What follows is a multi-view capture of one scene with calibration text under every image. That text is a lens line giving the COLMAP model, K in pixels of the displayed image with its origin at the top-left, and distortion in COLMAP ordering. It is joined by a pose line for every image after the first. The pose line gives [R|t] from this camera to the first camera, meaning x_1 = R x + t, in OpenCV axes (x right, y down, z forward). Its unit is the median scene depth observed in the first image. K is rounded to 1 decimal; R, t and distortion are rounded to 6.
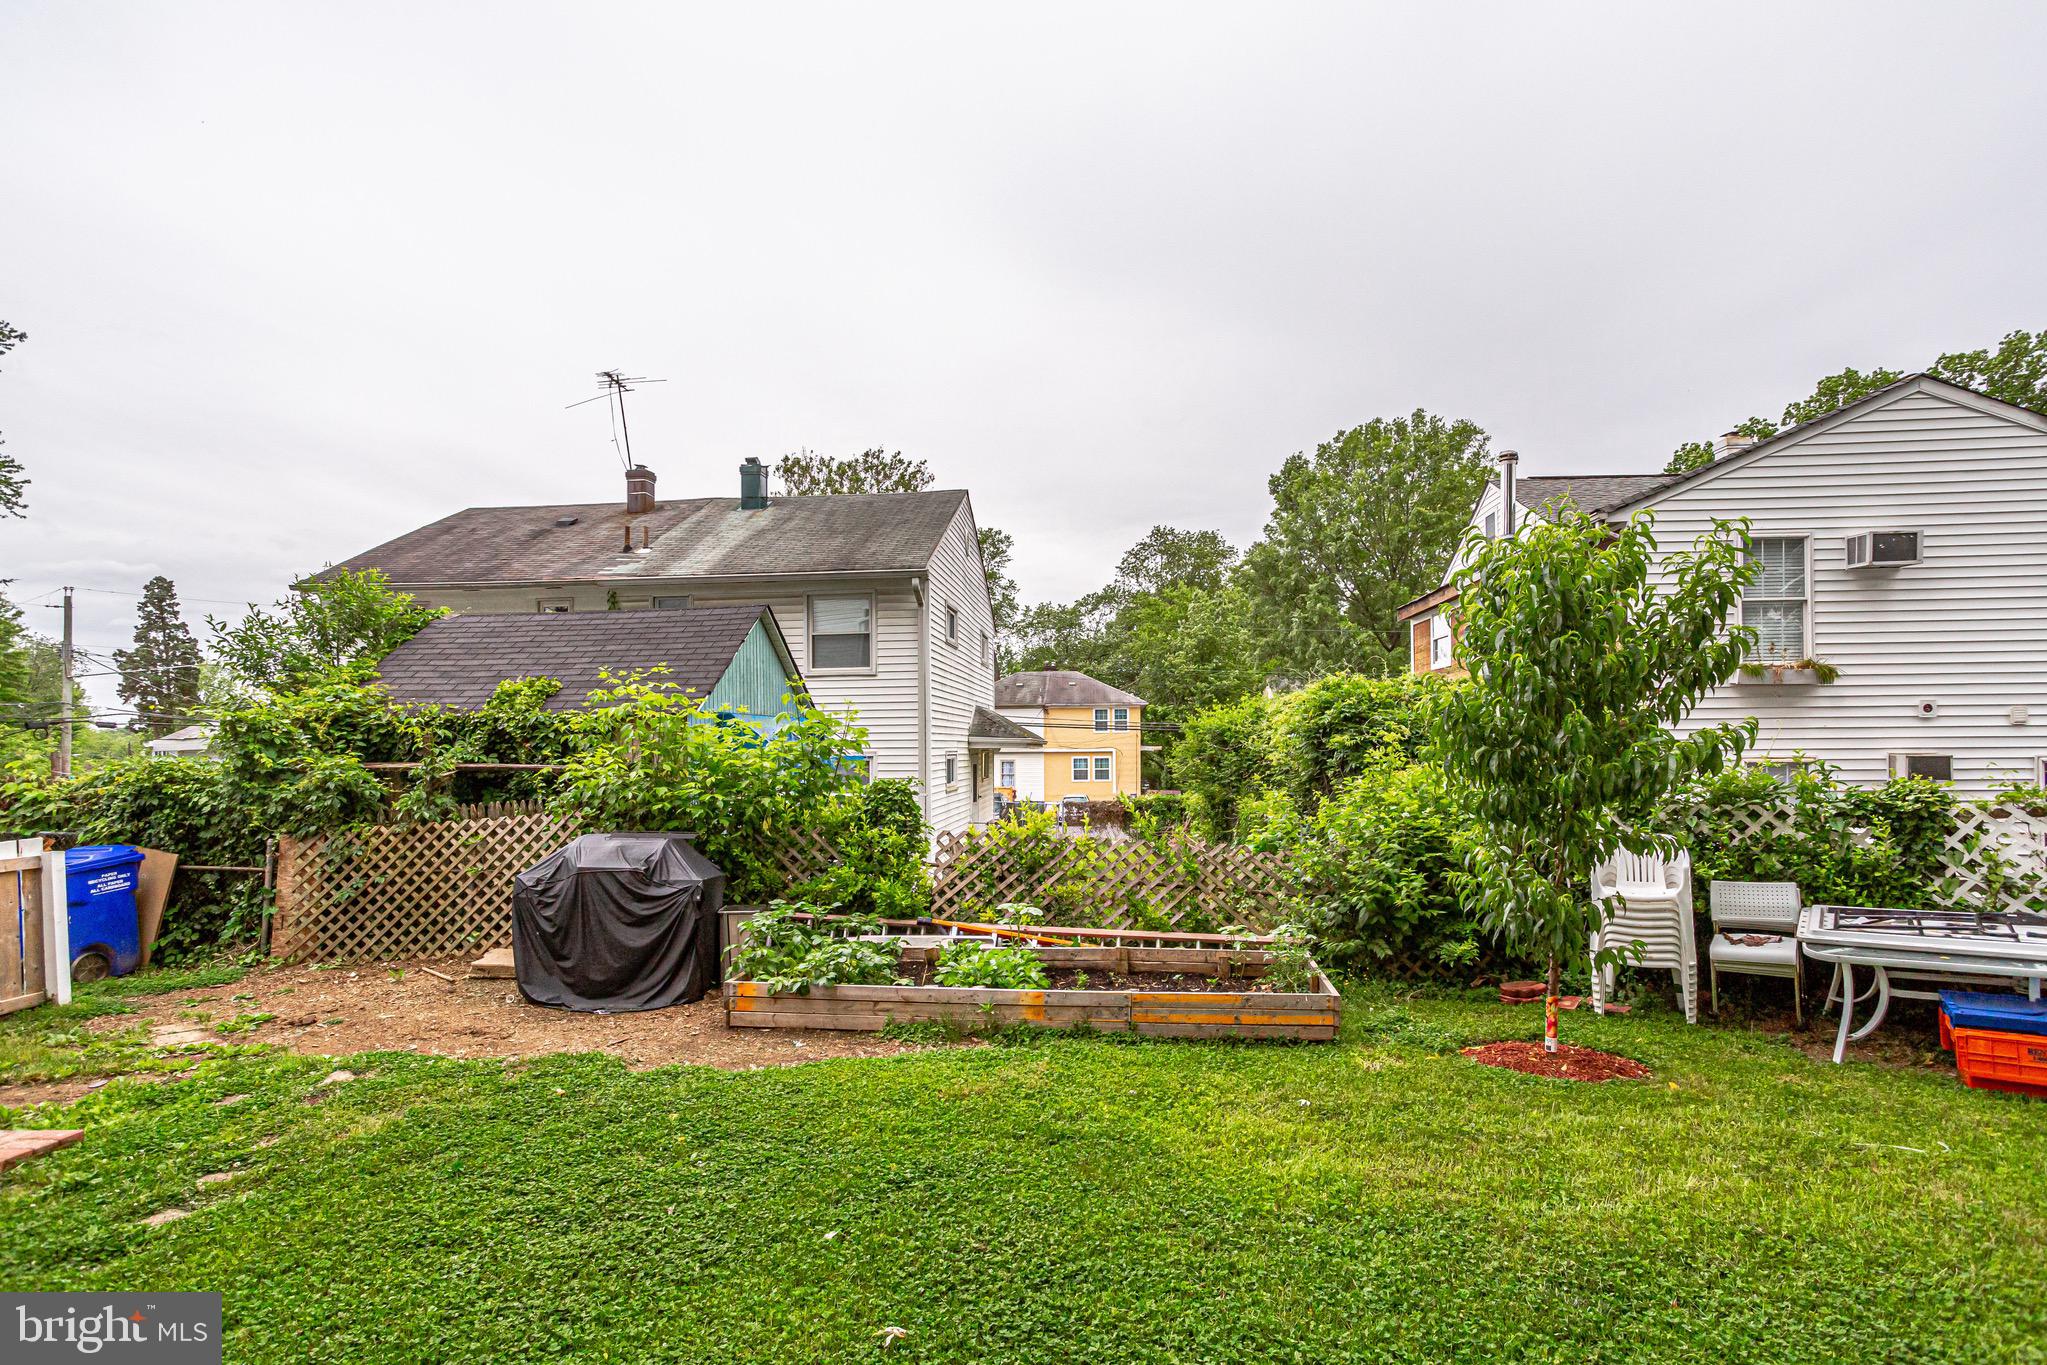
lens RADIAL K [[1006.9, 0, 1029.7], [0, 1006.9, 718.4], [0, 0, 1]] dist [-0.060961, 0.039962]
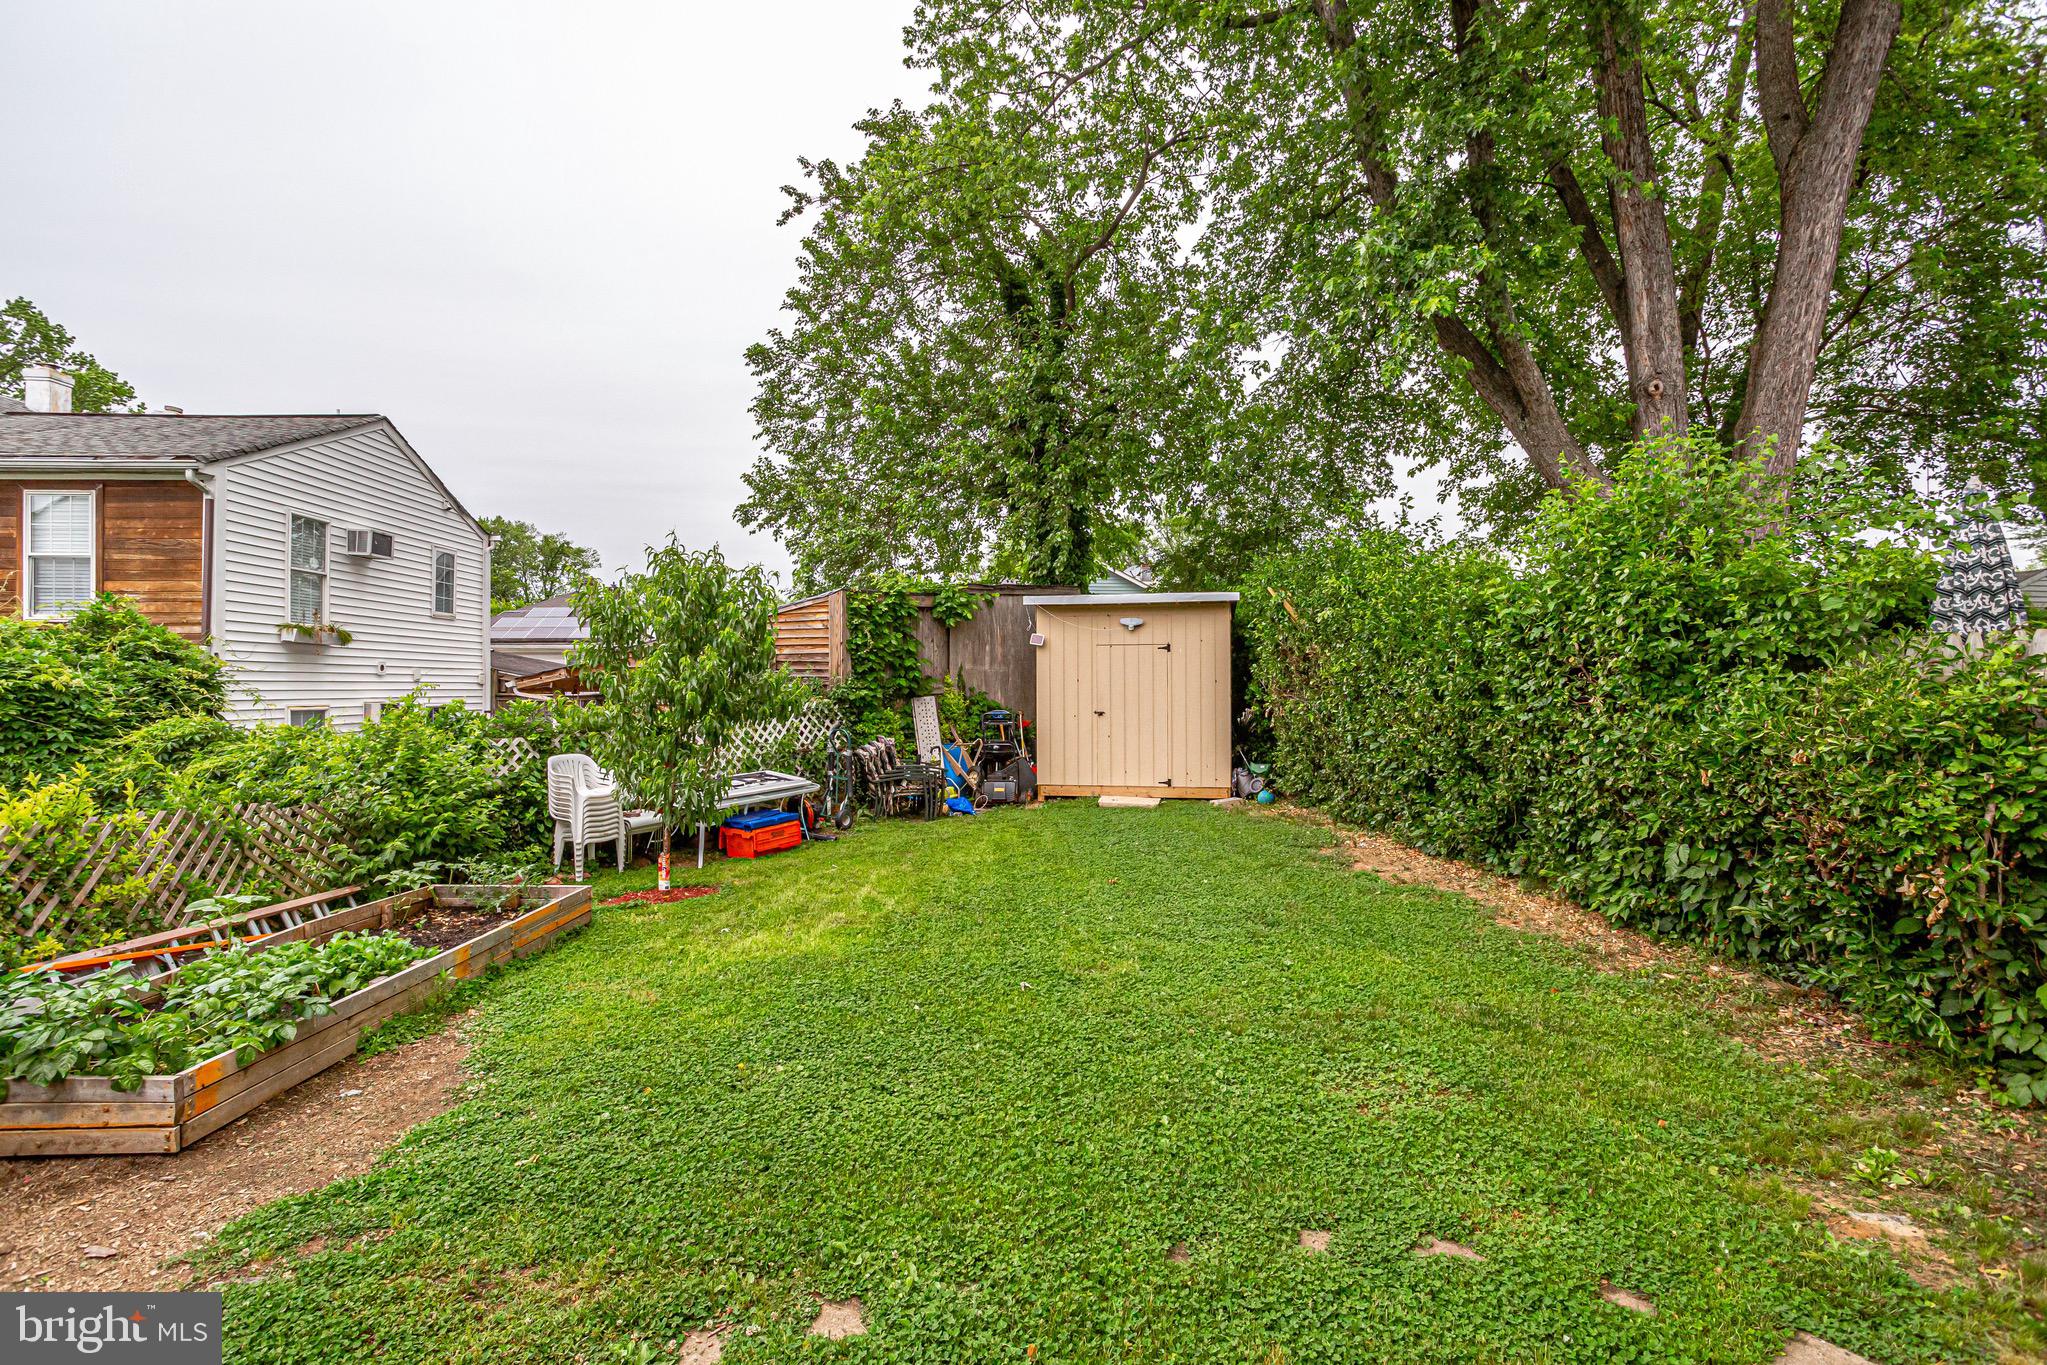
lens RADIAL K [[995.9, 0, 1016.2], [0, 995.9, 676.0], [0, 0, 1]] dist [-0.058838, 0.037643]
pose [[-0.120902, 0.021363, 0.992434, -0.645073], [-0.022134, 0.999462, -0.024210, 0.017376], [-0.992418, -0.024894, -0.120365, 0.394812]]
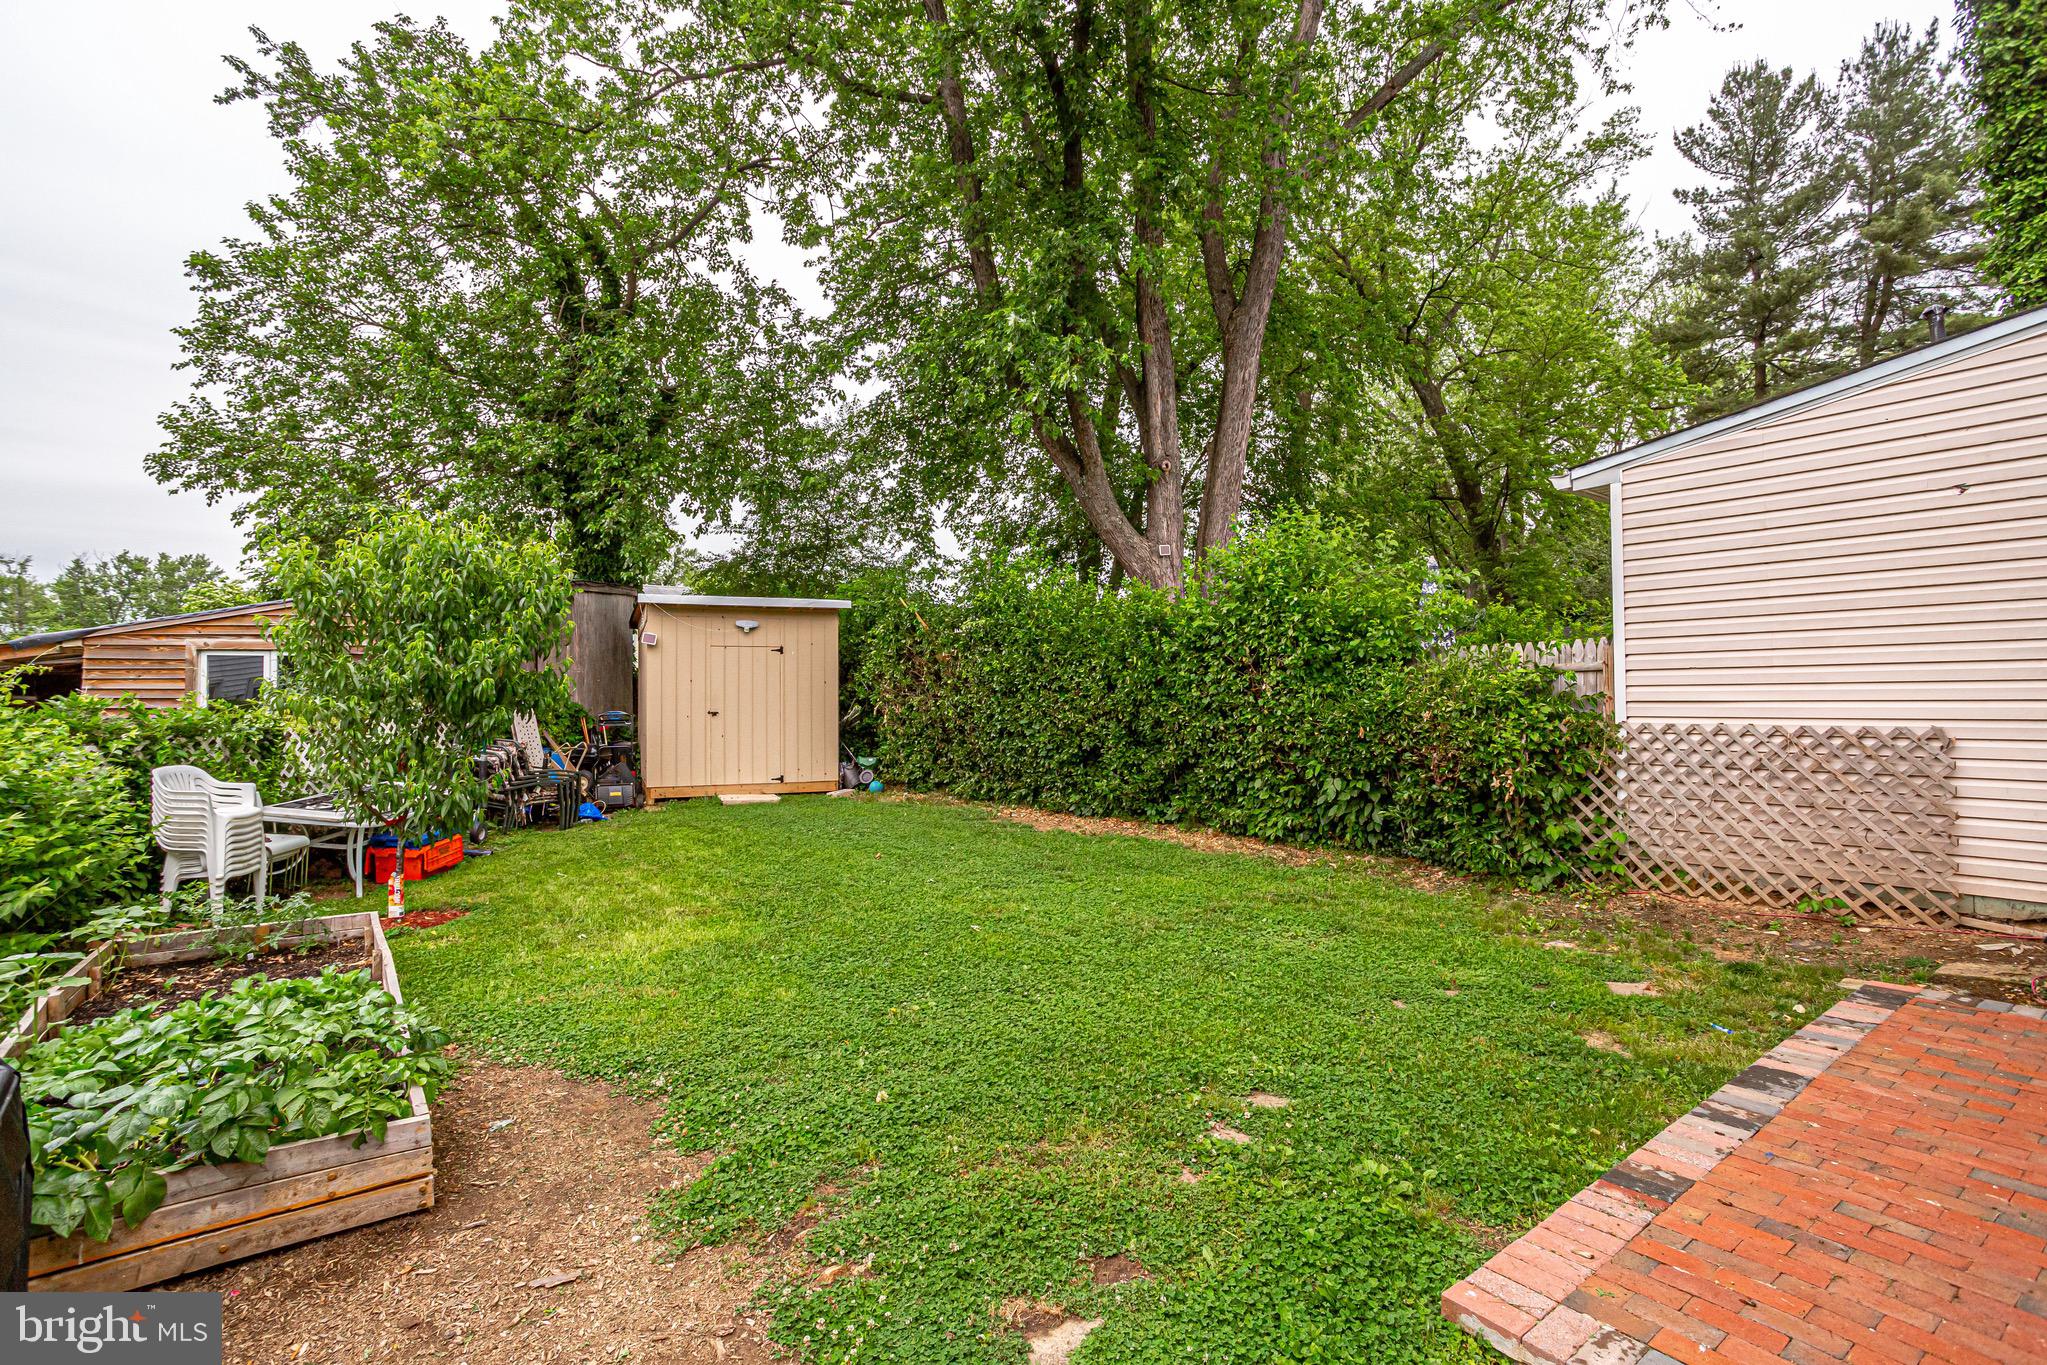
lens RADIAL K [[983.2, 0, 1020.7], [0, 983.2, 671.1], [0, 0, 1]] dist [-0.047752, 0.027001]
pose [[-0.675028, 0.034256, 0.736996, -0.581315], [-0.006427, 0.998611, -0.052302, 0.046450], [-0.737764, -0.040042, -0.673870, 0.767900]]
